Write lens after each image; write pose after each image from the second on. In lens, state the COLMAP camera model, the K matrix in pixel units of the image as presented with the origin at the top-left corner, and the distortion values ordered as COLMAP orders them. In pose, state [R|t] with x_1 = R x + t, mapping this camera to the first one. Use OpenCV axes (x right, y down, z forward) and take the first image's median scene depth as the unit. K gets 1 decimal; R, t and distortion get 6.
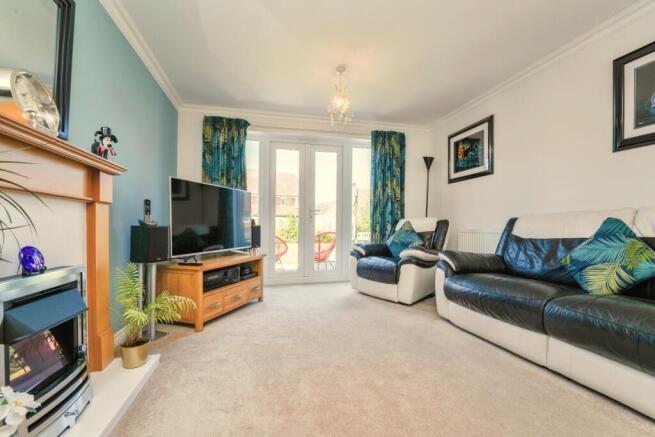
lens RADIAL K [[271.8, 0, 324.3], [0, 271.8, 231.6], [0, 0, 1]] dist [-0.017573, -0.000045]
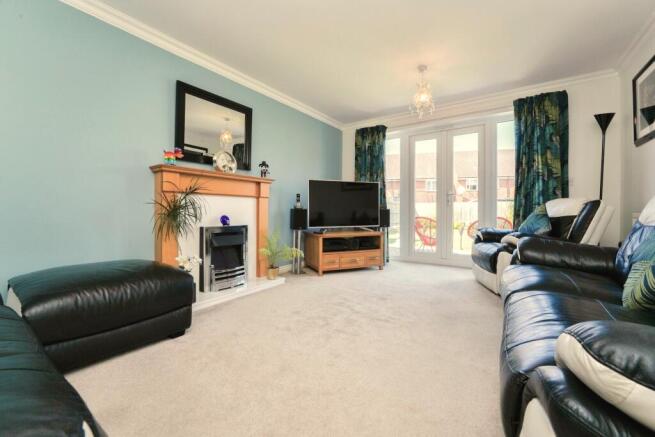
lens RADIAL K [[271.8, 0, 332.0], [0, 271.8, 212.2], [0, 0, 1]] dist [-0.017573, -0.000045]
pose [[0.667872, 0.005021, -0.744260, 0.486178], [-0.020833, 0.999712, -0.011951, 0.011058], [0.743985, 0.023487, 0.667784, -0.005579]]
